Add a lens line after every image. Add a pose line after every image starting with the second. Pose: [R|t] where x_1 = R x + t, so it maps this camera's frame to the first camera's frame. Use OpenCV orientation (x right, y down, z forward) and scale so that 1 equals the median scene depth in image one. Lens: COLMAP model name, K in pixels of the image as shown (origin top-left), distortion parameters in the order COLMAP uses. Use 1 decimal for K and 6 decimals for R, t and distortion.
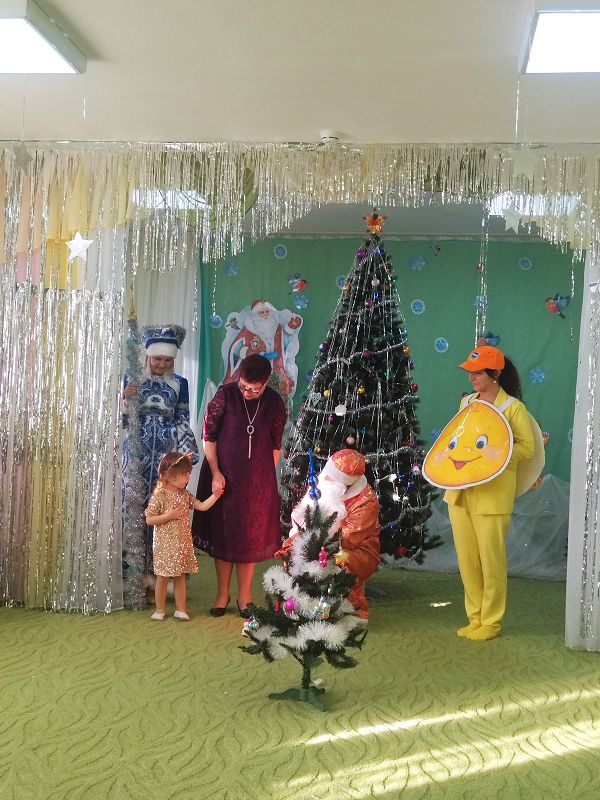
lens RADIAL K [[951.6, 0, 303.9], [0, 951.6, 402.0], [0, 0, 1]] dist [0.195409, -0.032839]
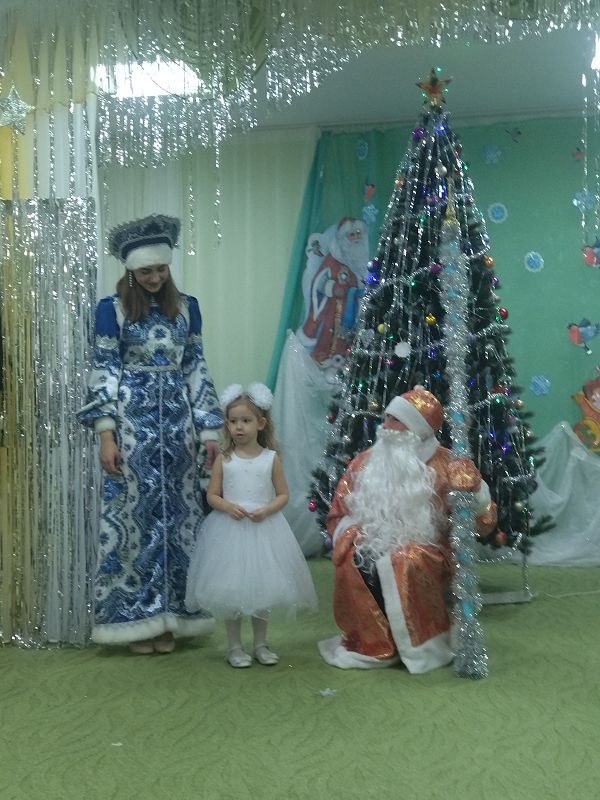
lens RADIAL K [[1104.3, 0, 297.5], [0, 1104.3, 396.5], [0, 0, 1]] dist [0.118492, -0.102309]
pose [[0.997289, -0.061696, -0.040112, -0.009691], [0.061956, 0.998065, 0.005275, 0.033986], [0.039709, -0.007746, 0.999181, 0.156210]]
